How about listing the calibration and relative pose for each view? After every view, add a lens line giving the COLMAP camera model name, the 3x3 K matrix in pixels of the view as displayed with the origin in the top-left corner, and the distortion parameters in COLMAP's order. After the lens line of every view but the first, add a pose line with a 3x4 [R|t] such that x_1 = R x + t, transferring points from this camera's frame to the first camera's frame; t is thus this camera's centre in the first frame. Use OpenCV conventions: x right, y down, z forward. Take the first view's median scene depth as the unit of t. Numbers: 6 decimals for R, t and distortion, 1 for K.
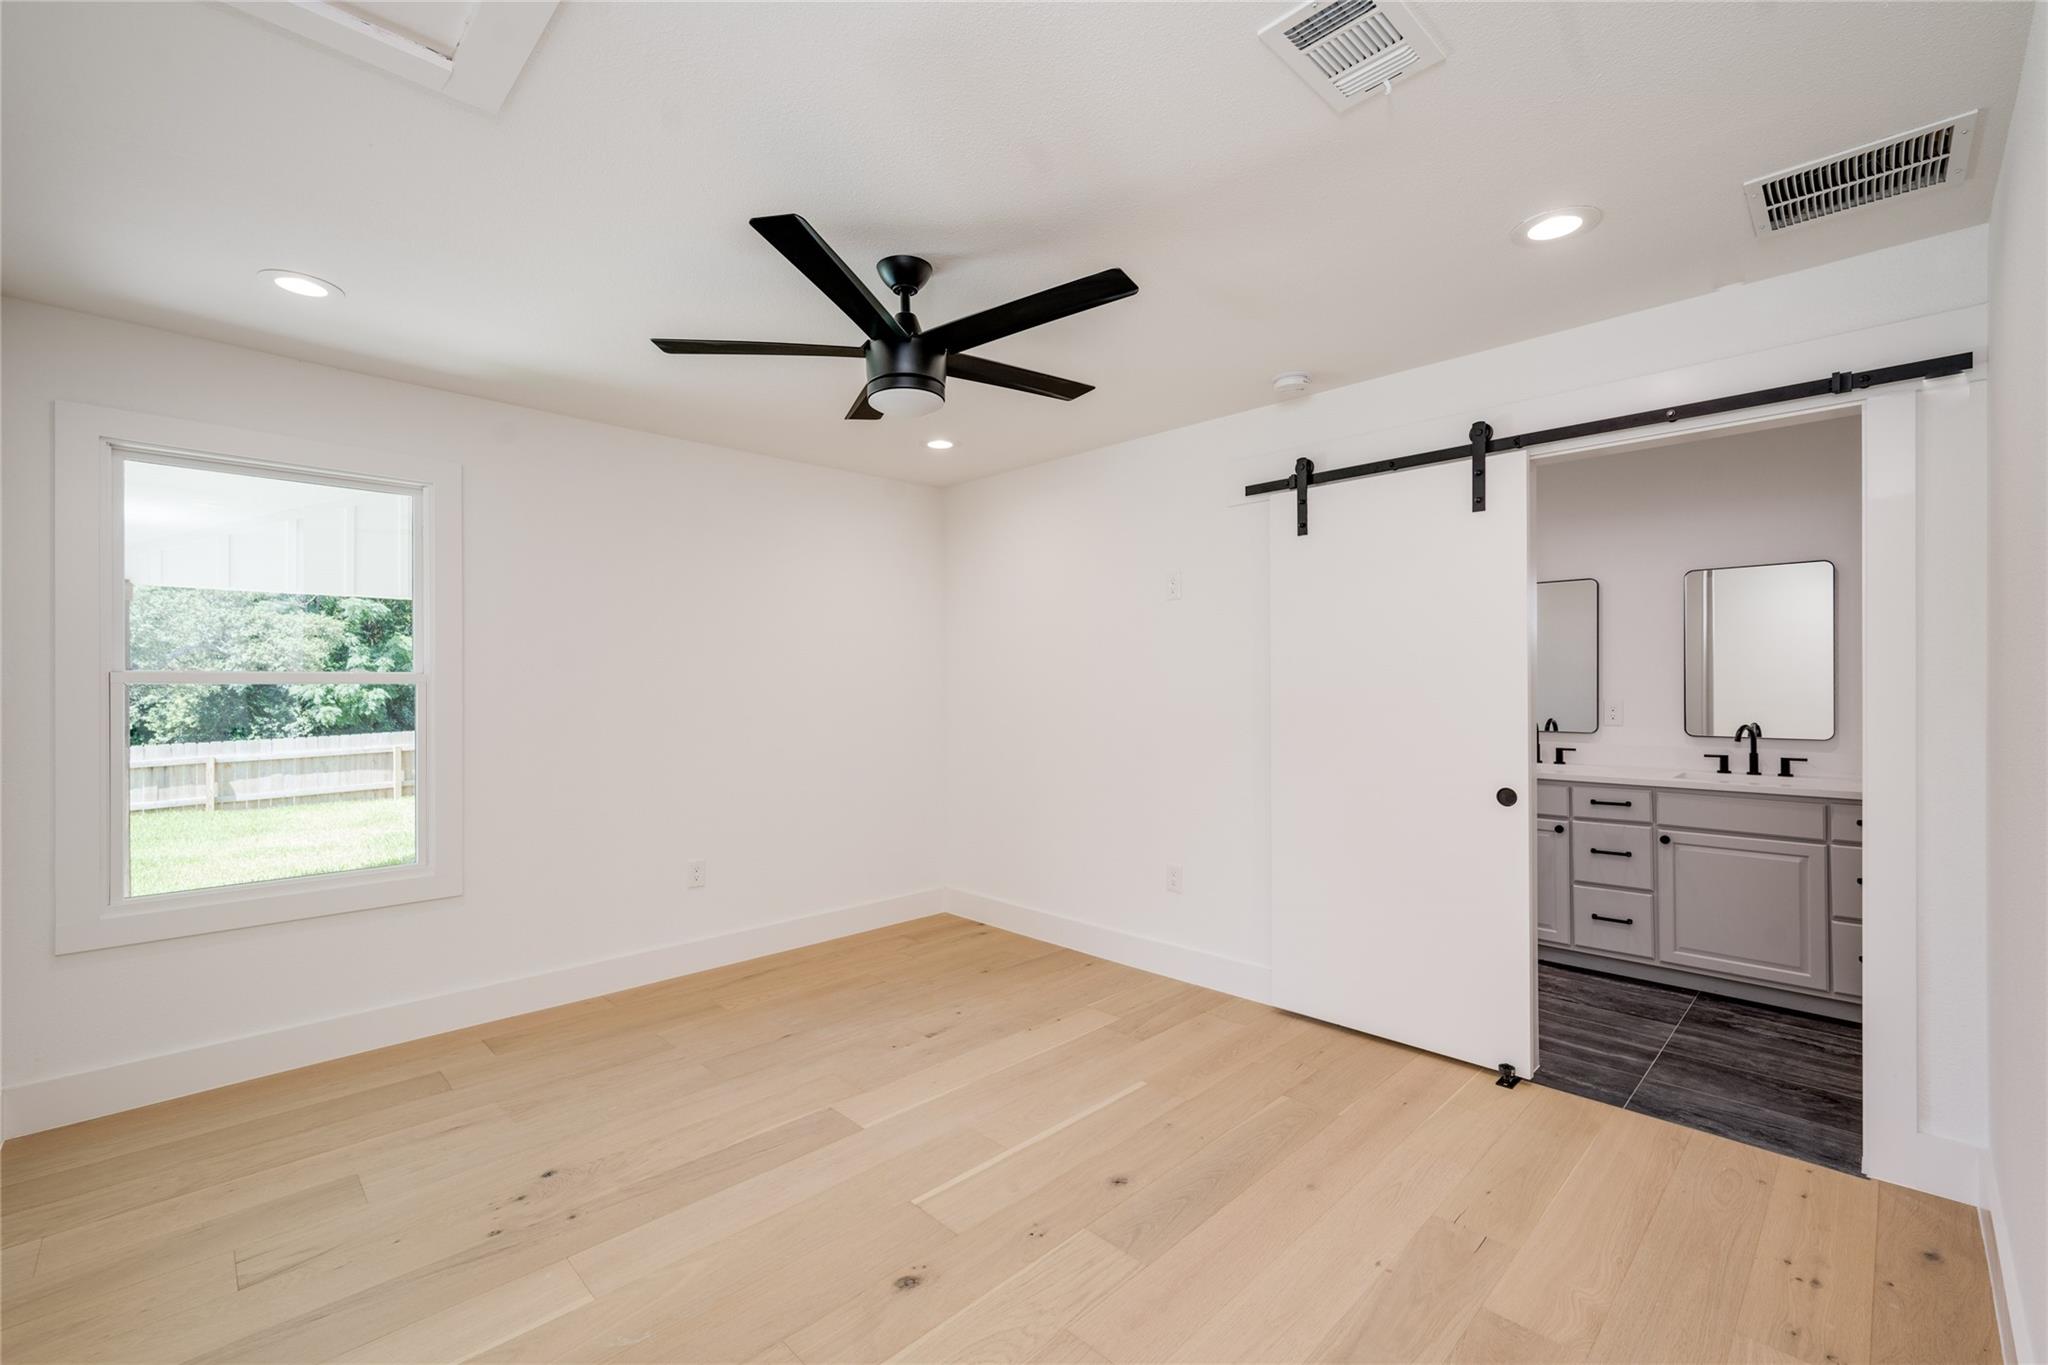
lens RADIAL K [[873.4, 0, 1024.0], [0, 873.4, 682.5], [0, 0, 1]] dist [0.000000, 0.000303]
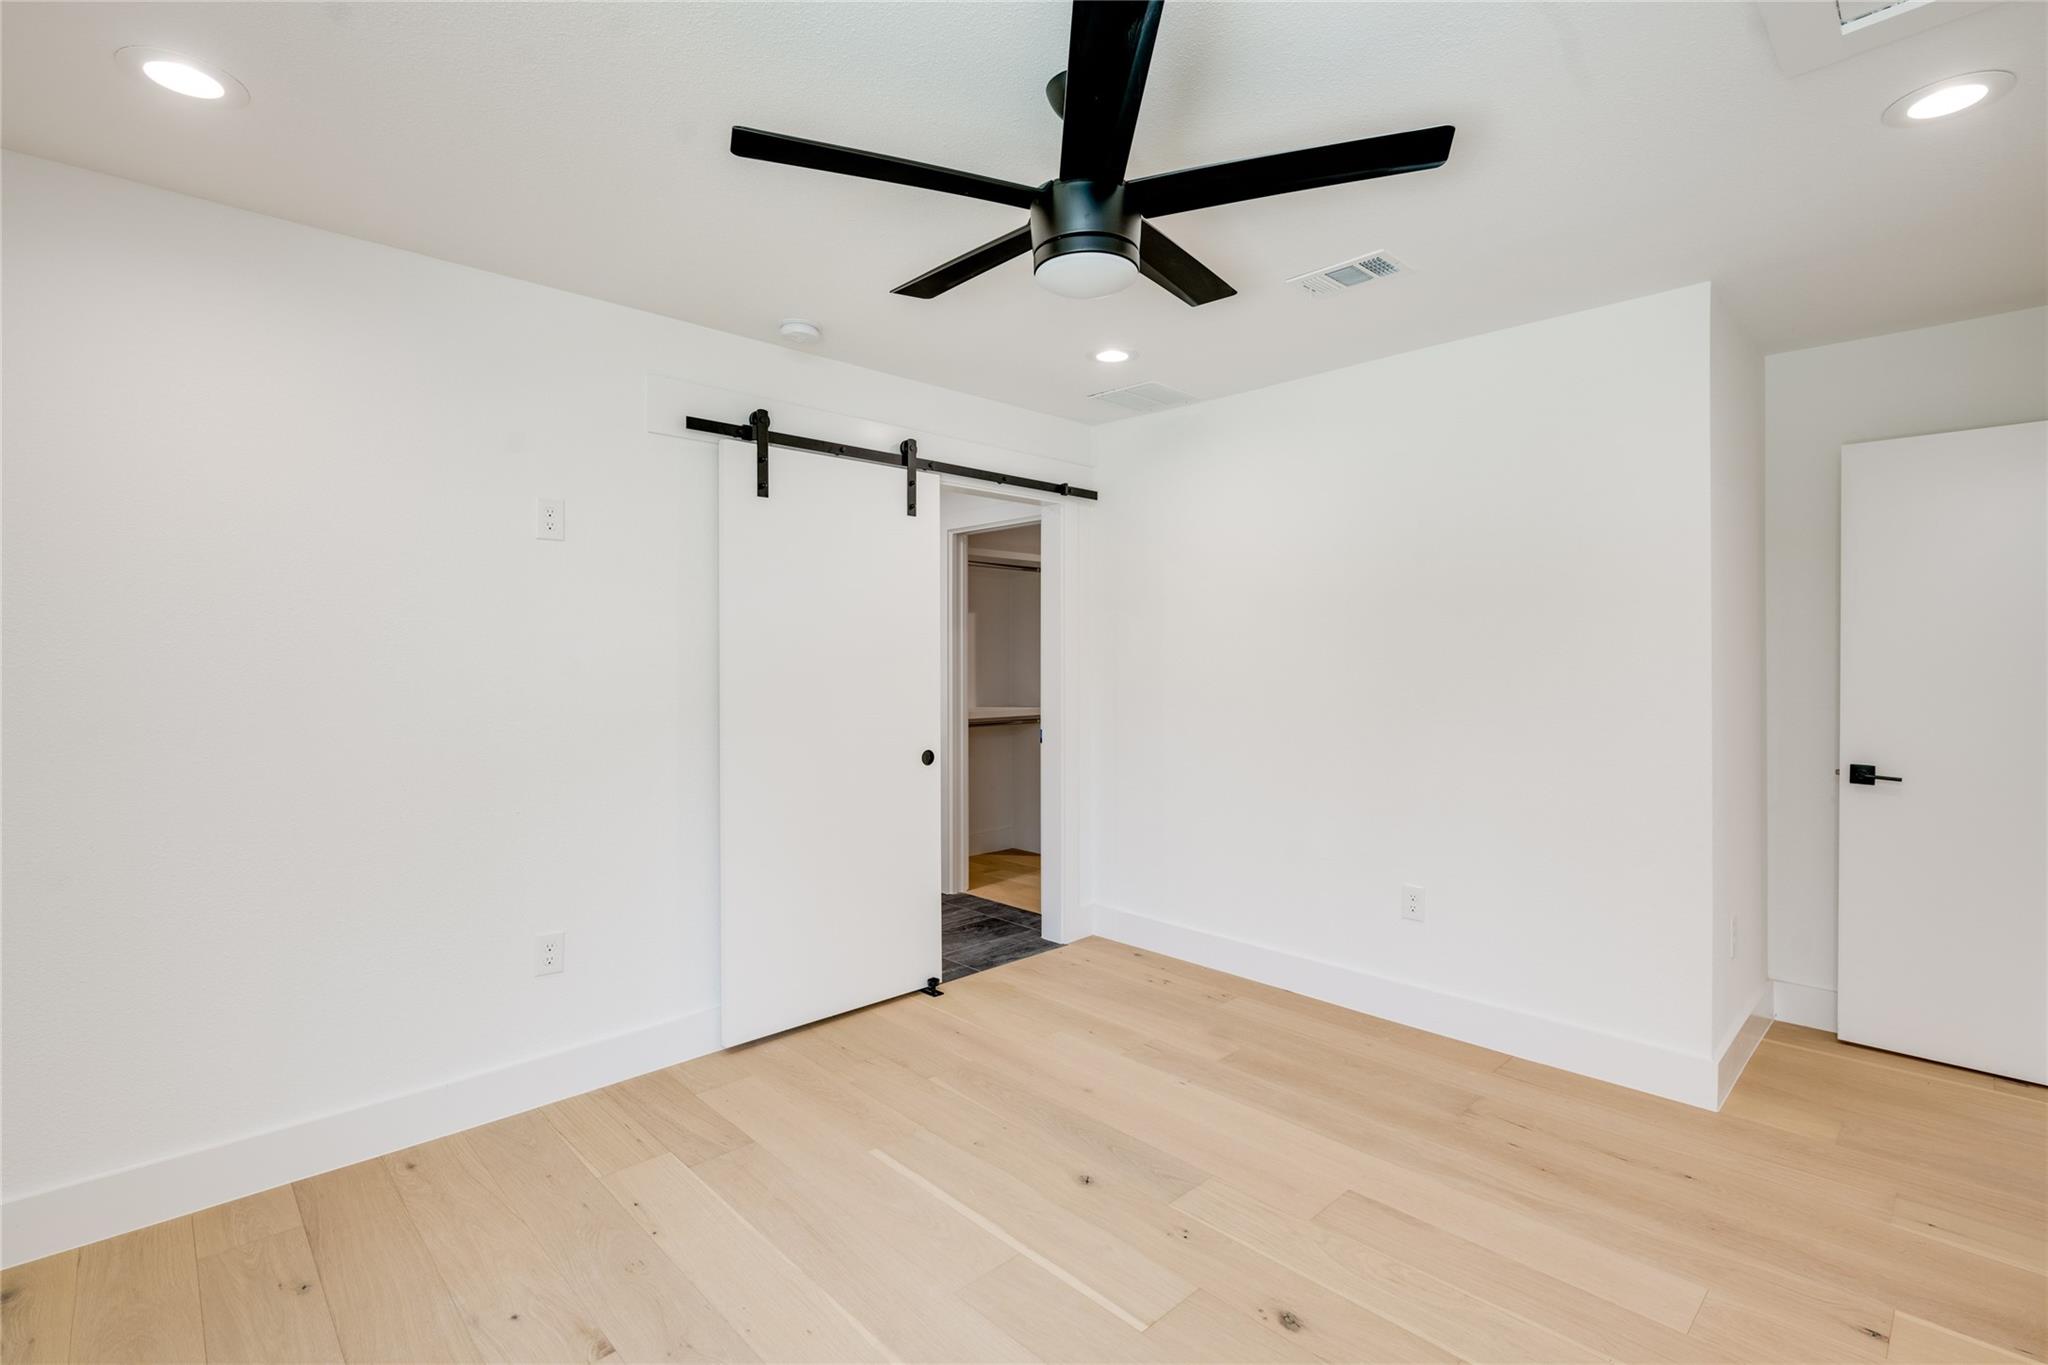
lens RADIAL K [[965.5, 0, 1022.3], [0, 965.5, 659.2], [0, 0, 1]] dist [0.021632, 0.000123]
pose [[0.005128, 0.000654, 0.999987, -0.797835], [-0.002918, 0.999996, -0.000639, -0.004637], [-0.999983, -0.002914, 0.005130, 0.878566]]
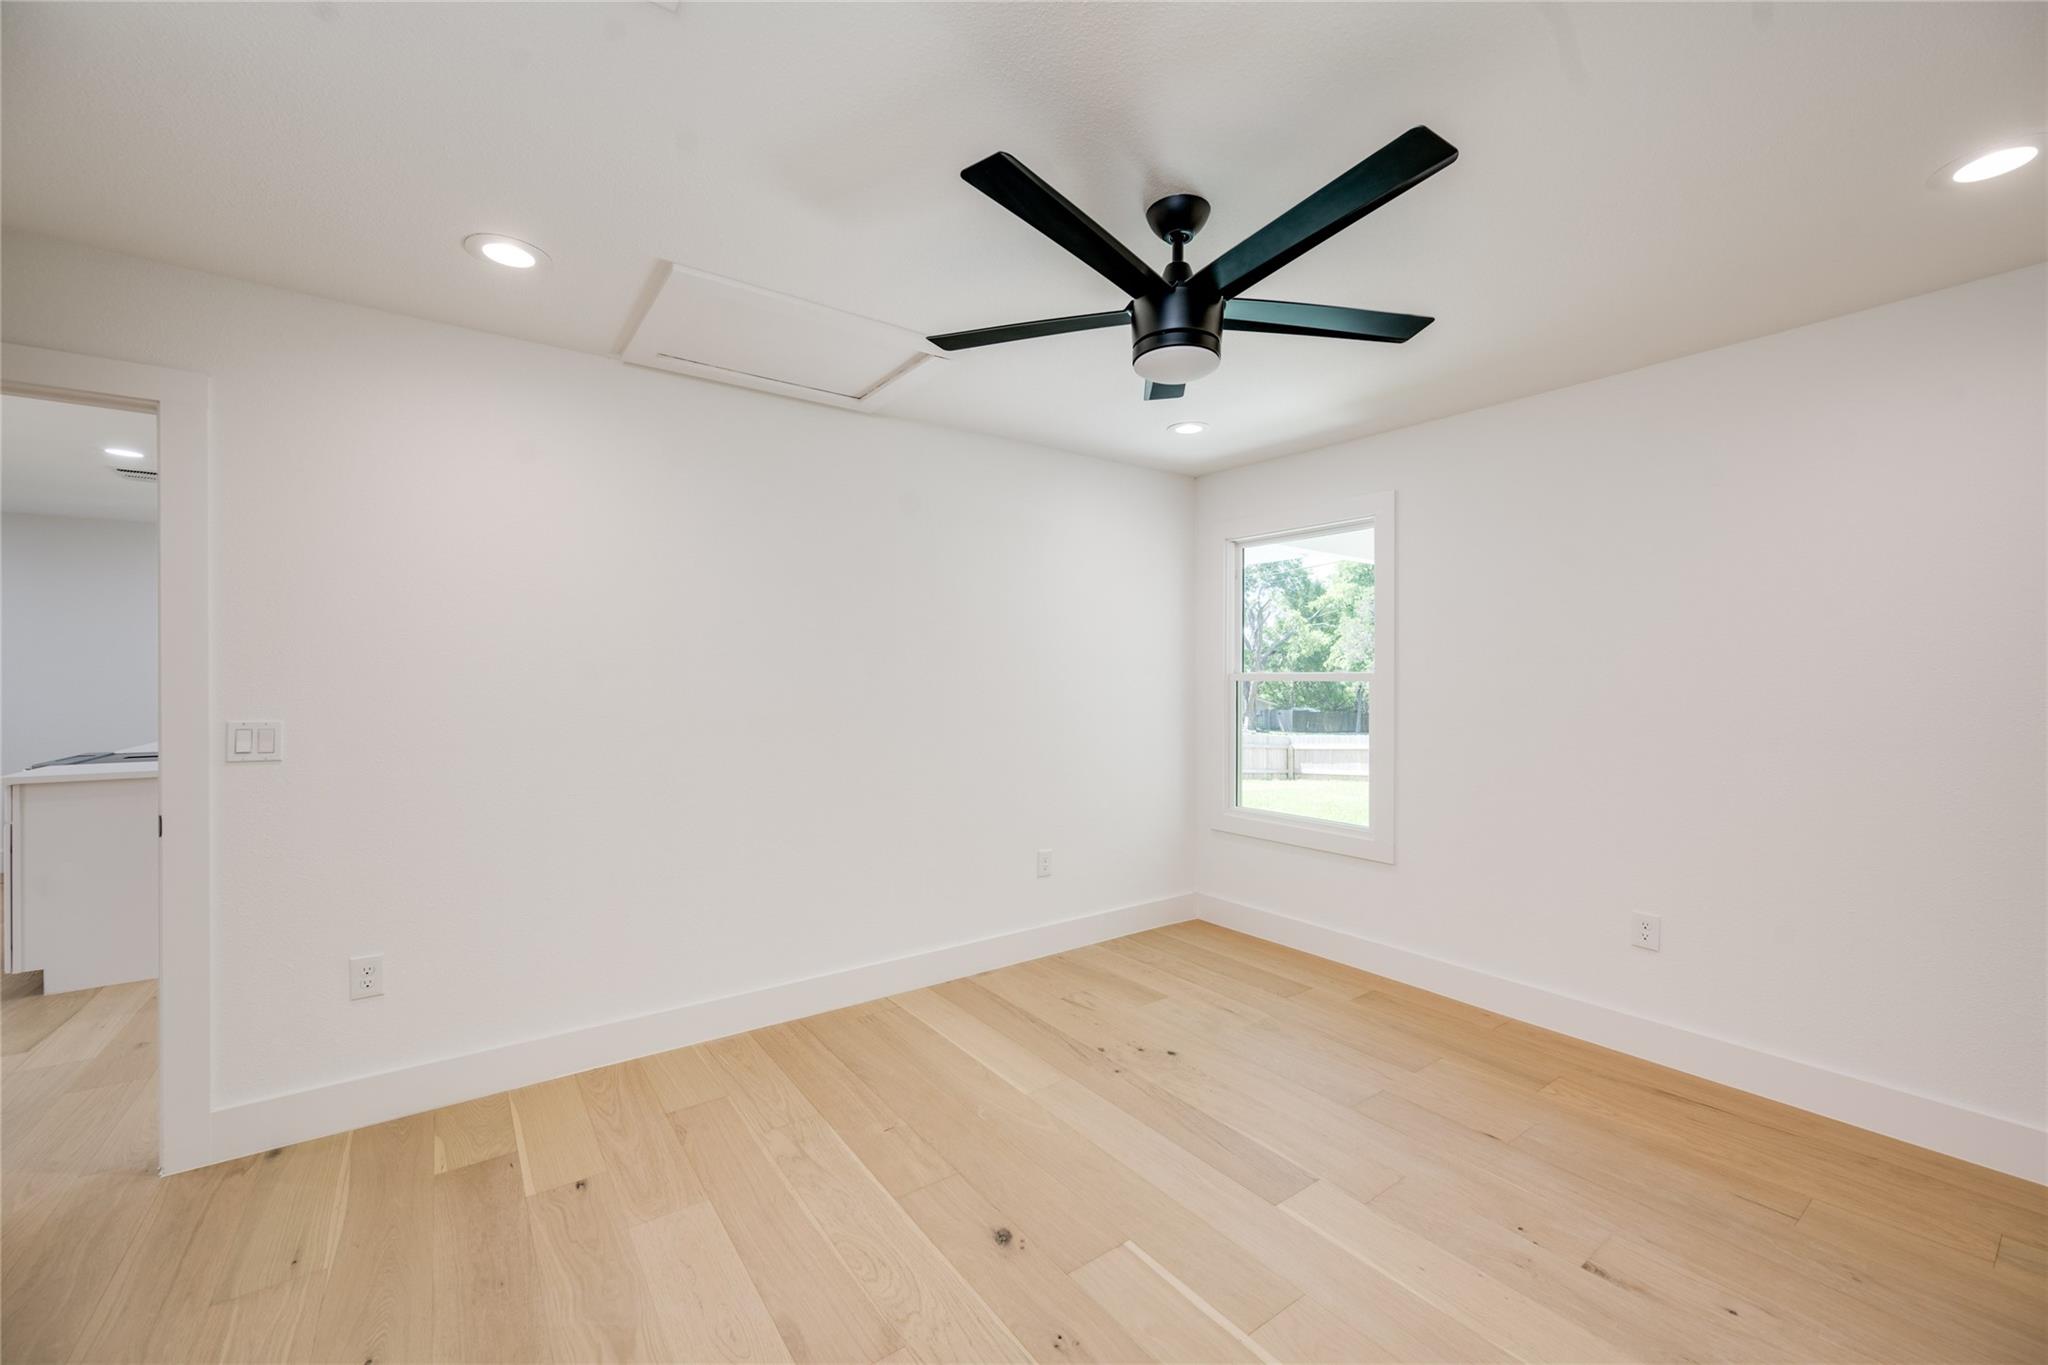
lens RADIAL K [[797.1, 0, 1024.0], [0, 797.1, 682.5], [0, 0, 1]] dist [0.000157, 0.000023]
pose [[-0.149337, 0.006308, -0.988766, 0.583190], [0.000314, 0.999980, 0.006332, -0.010385], [0.988786, 0.000635, -0.149336, 0.807336]]
